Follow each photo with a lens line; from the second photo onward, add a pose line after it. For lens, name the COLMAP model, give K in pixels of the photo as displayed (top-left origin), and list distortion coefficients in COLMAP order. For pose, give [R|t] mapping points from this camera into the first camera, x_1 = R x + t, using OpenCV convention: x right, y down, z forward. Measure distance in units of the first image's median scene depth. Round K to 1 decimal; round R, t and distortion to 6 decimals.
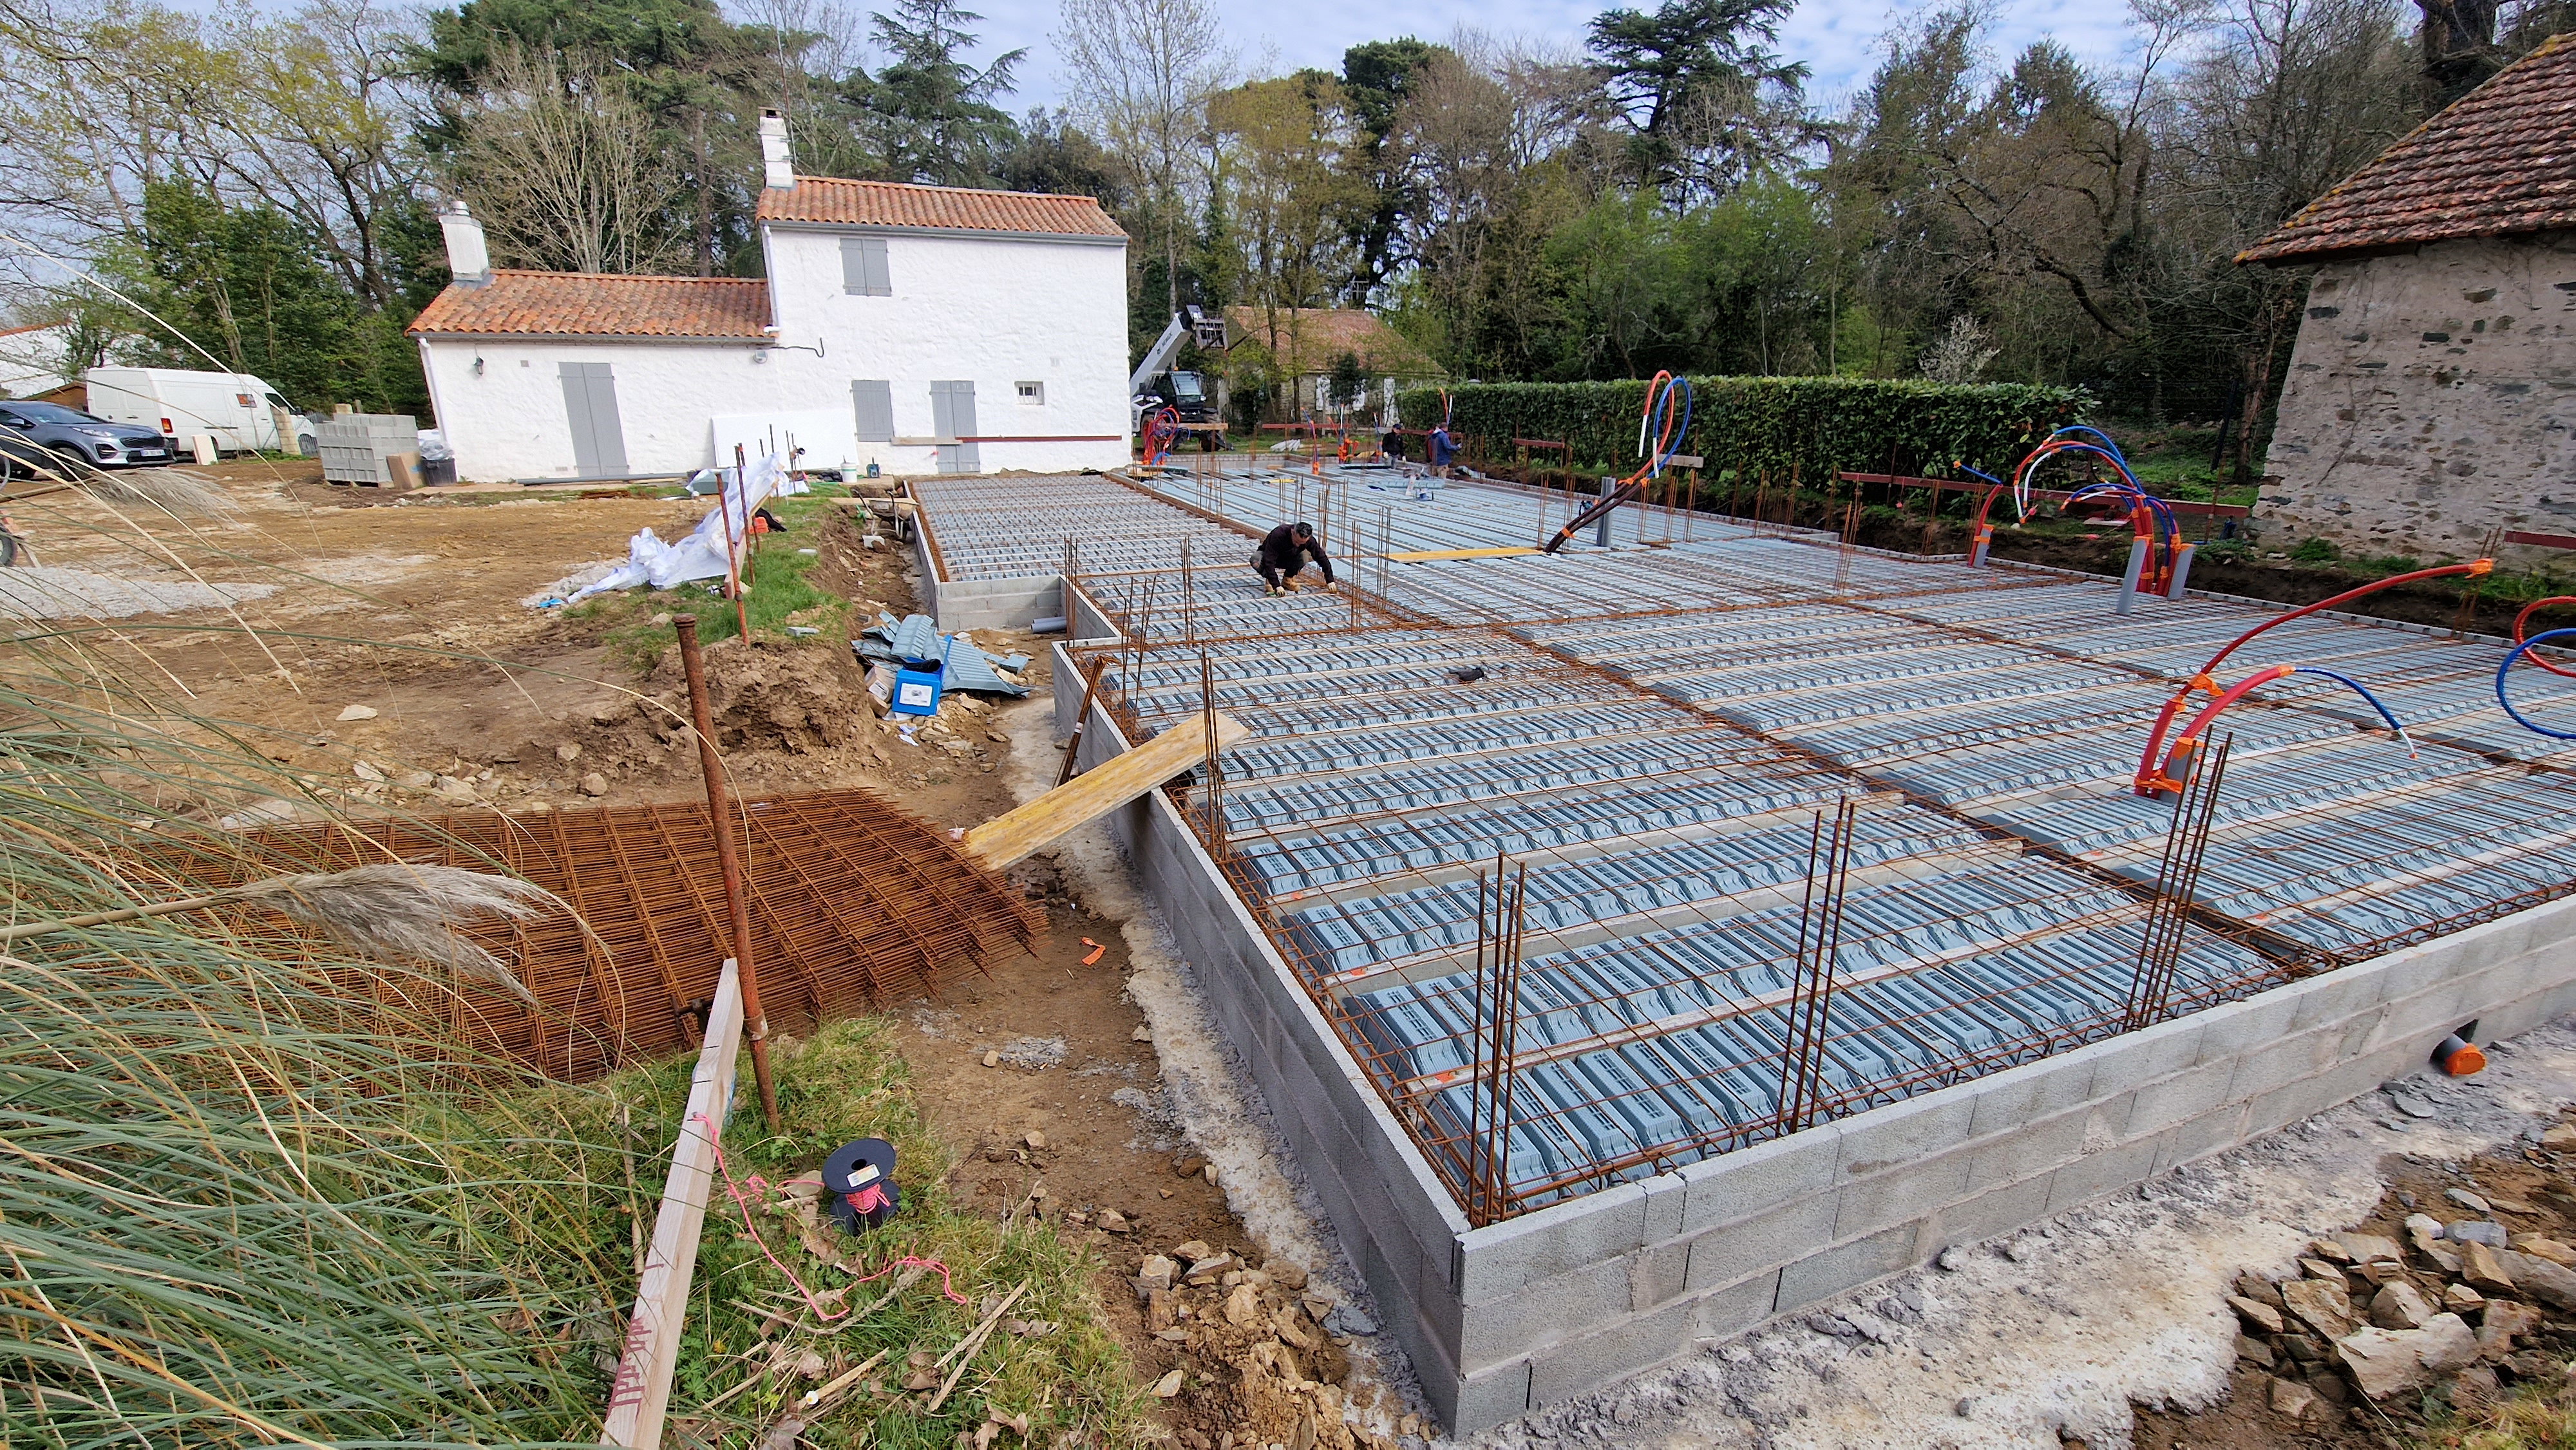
lens RADIAL K [[1048.1, 0, 1282.7], [0, 1048.1, 711.9], [0, 0, 1]] dist [-0.005084, -0.000612]
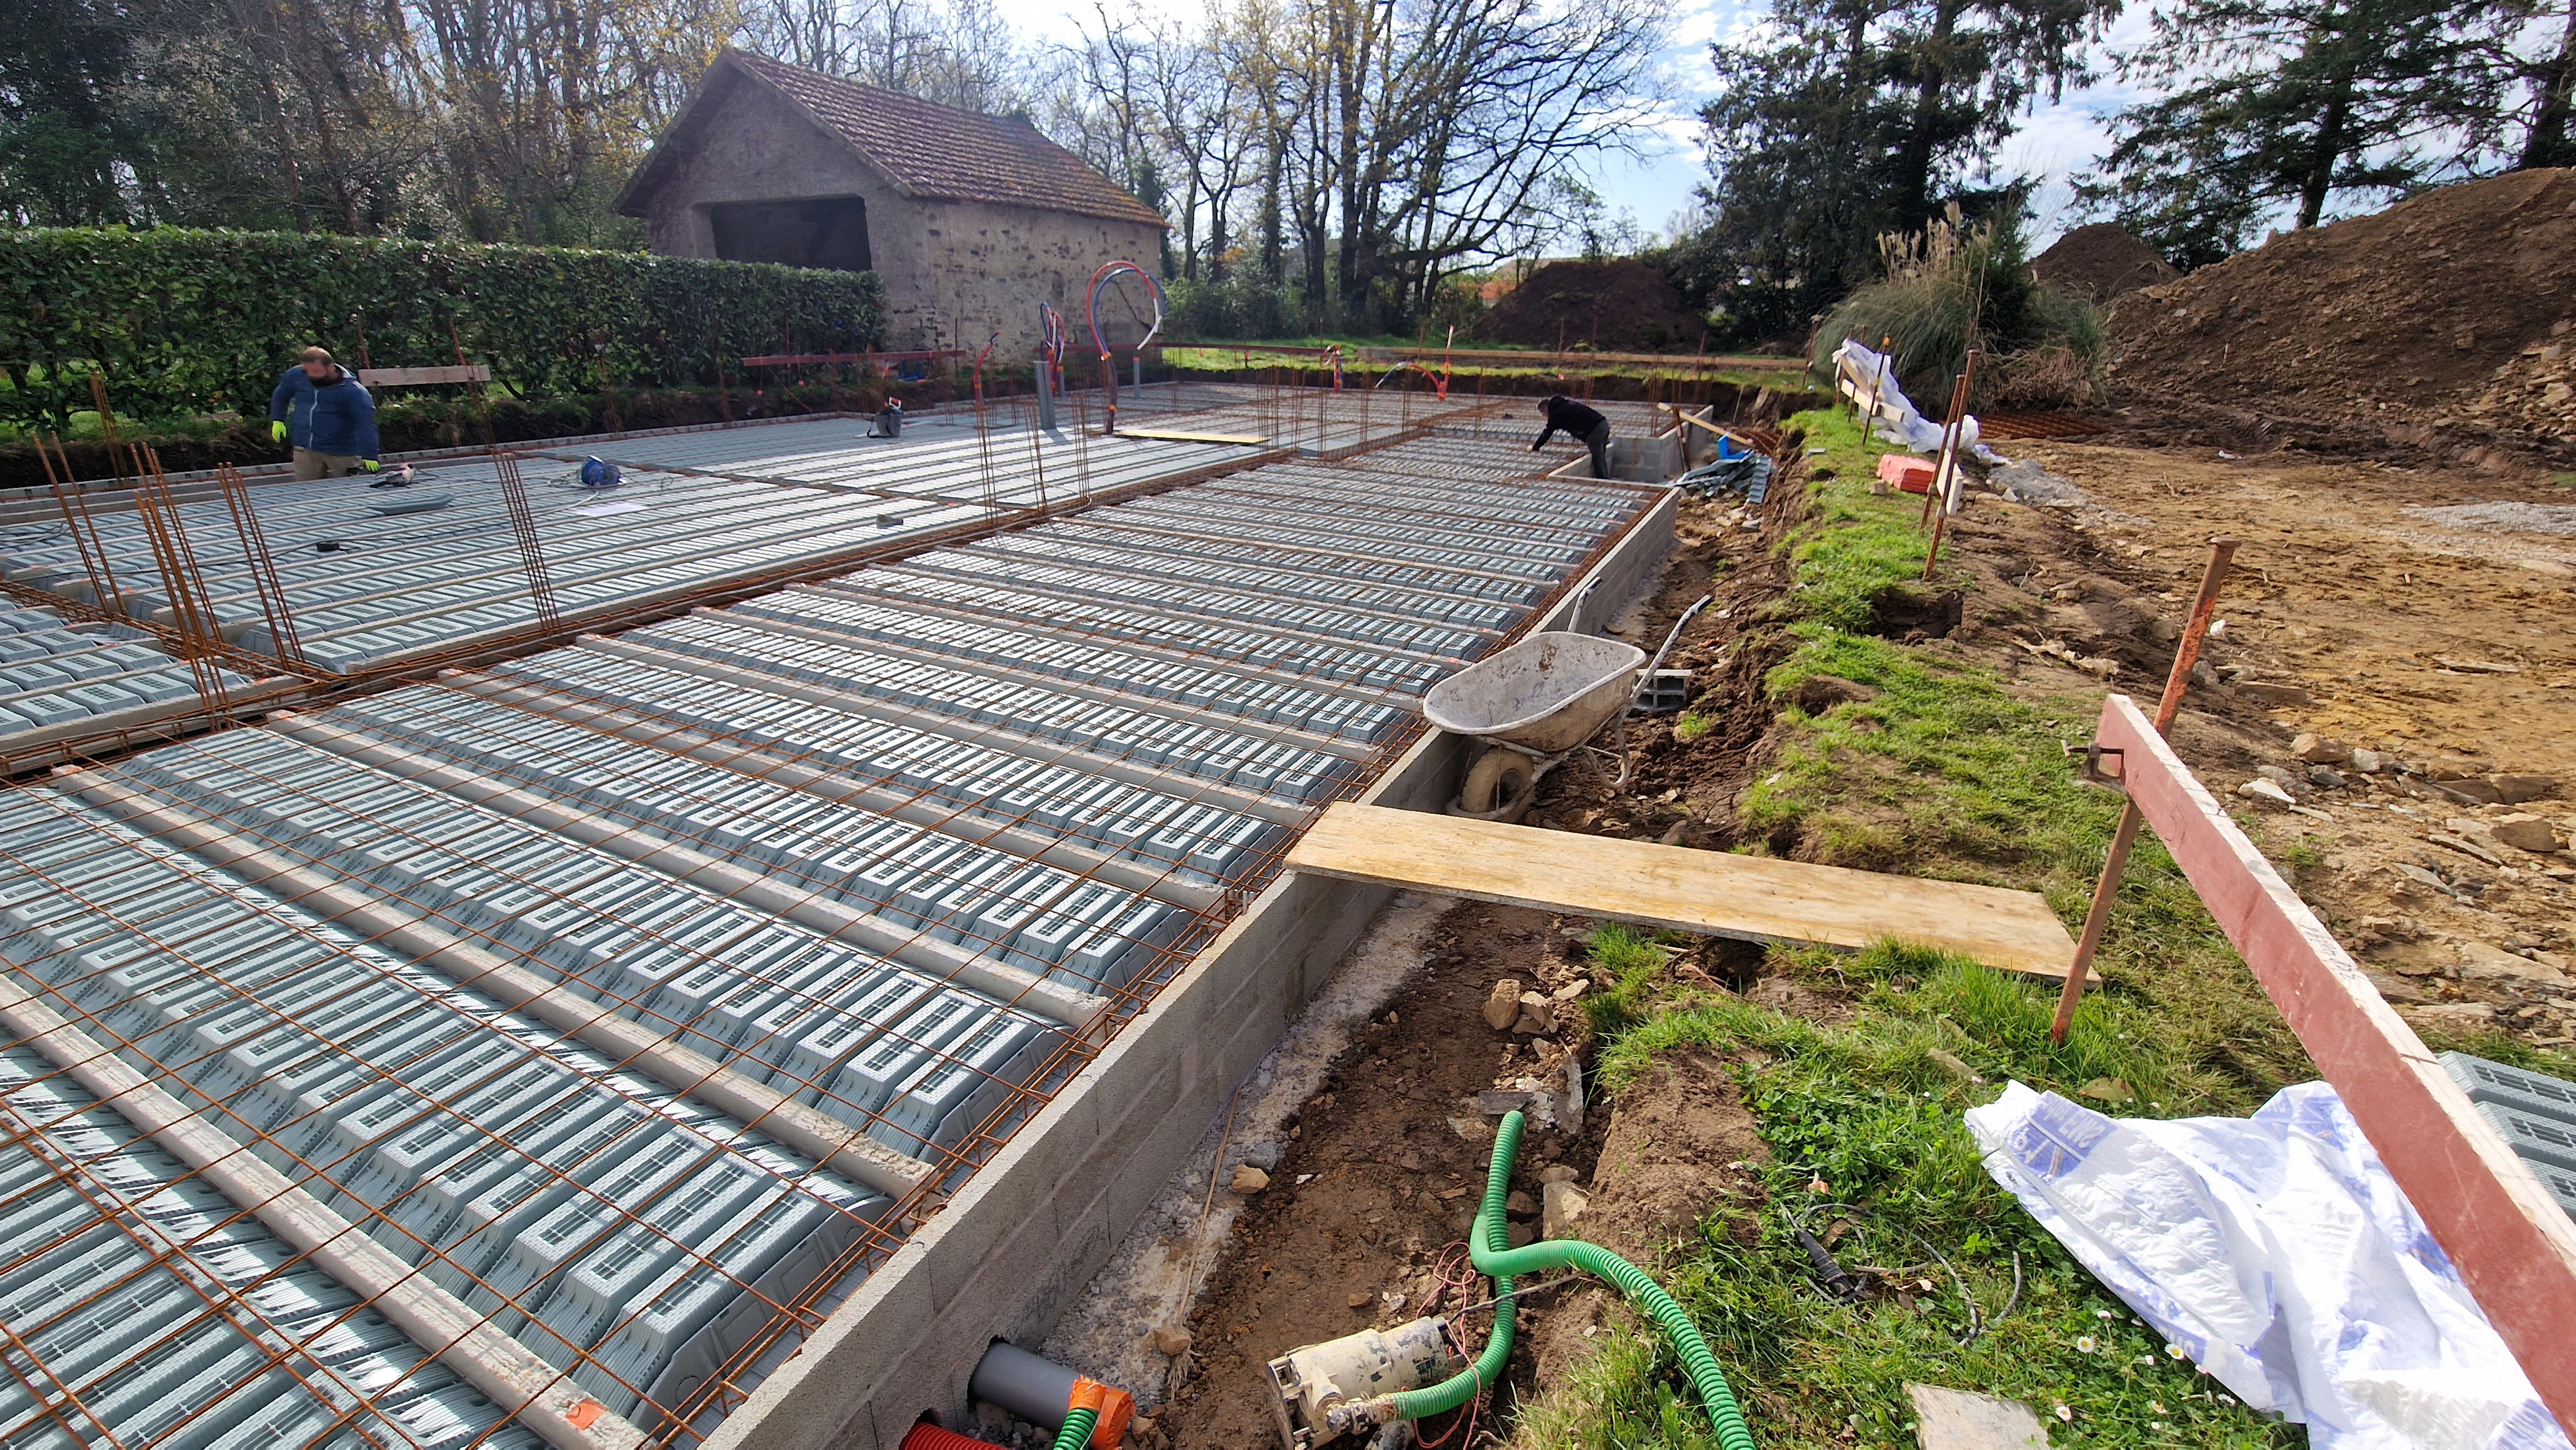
lens RADIAL K [[1048.1, 0, 1296.1], [0, 1048.1, 720.2], [0, 0, 1]] dist [-0.005084, -0.000612]
pose [[-0.689370, -0.271215, 0.671722, -0.822867], [0.204504, 0.816690, 0.539625, -0.555387], [-0.694943, 0.509372, -0.507537, 1.939128]]
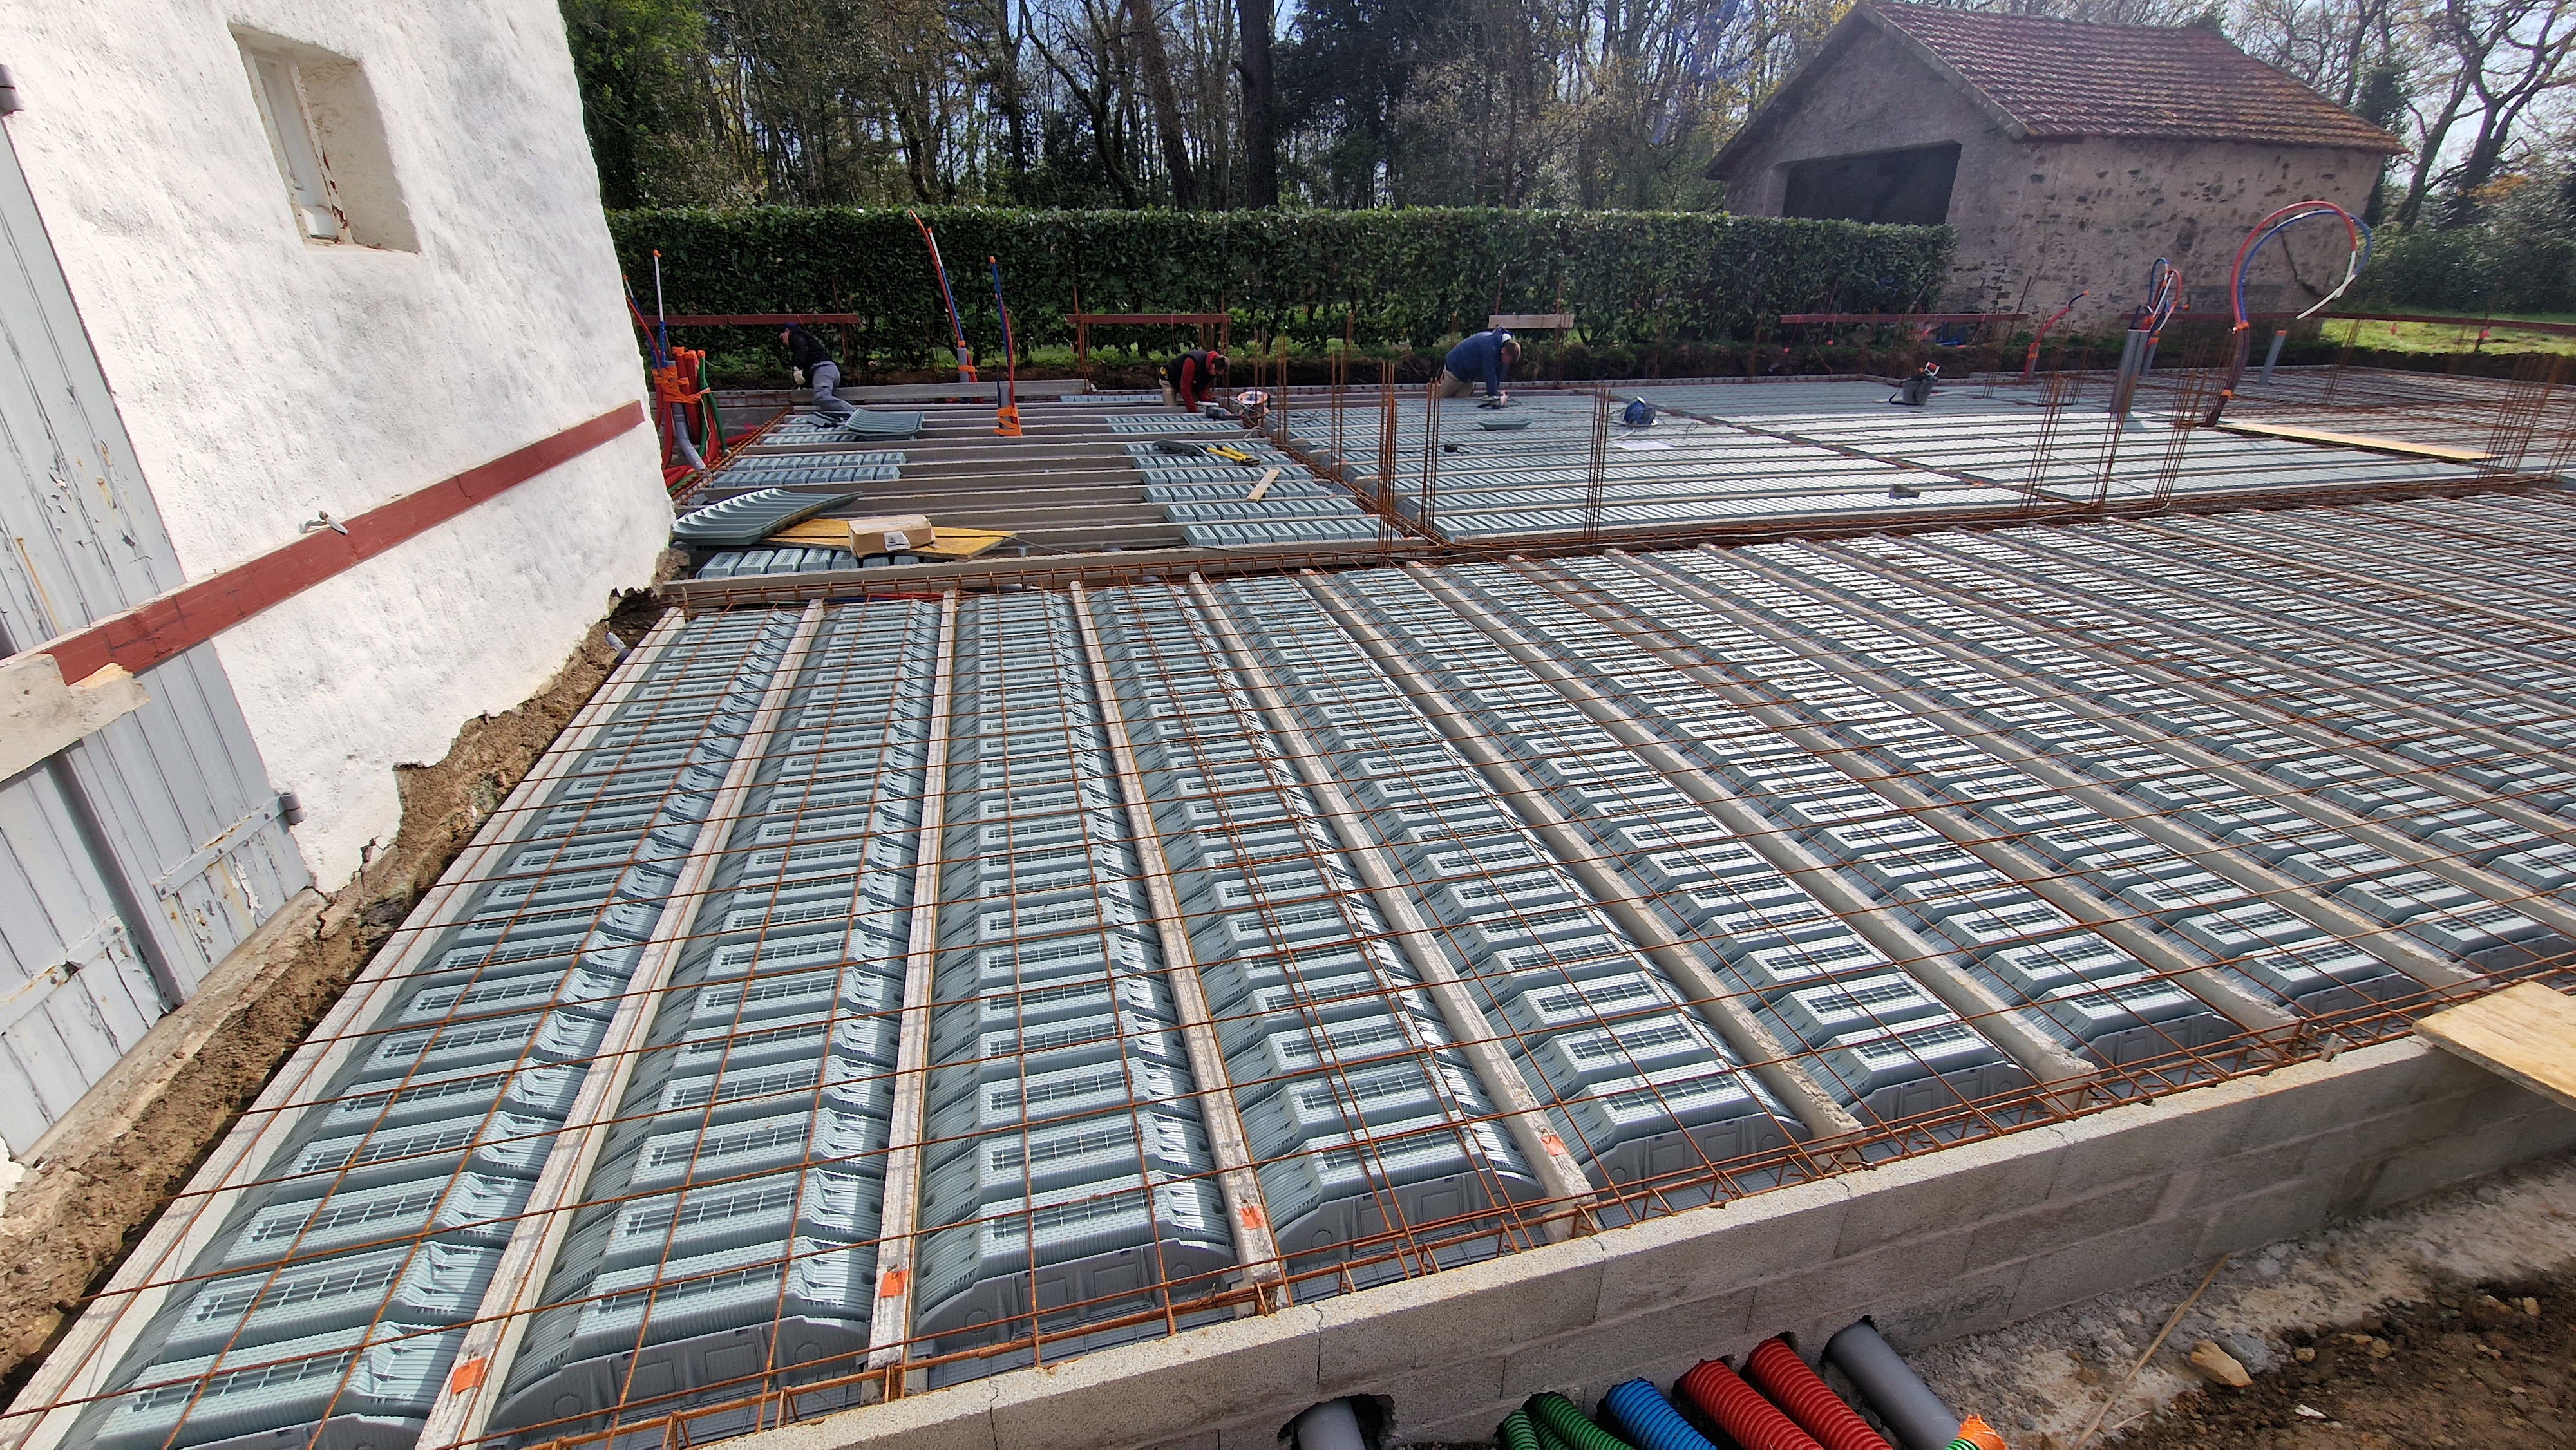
lens RADIAL K [[1048.1, 0, 1288.0], [0, 1048.1, 716.7], [0, 0, 1]] dist [-0.005084, -0.000612]
pose [[0.096441, -0.396795, 0.912827, -0.825799], [0.292829, 0.887825, 0.354989, -0.564911], [-0.951289, 0.233067, 0.201816, 1.977181]]
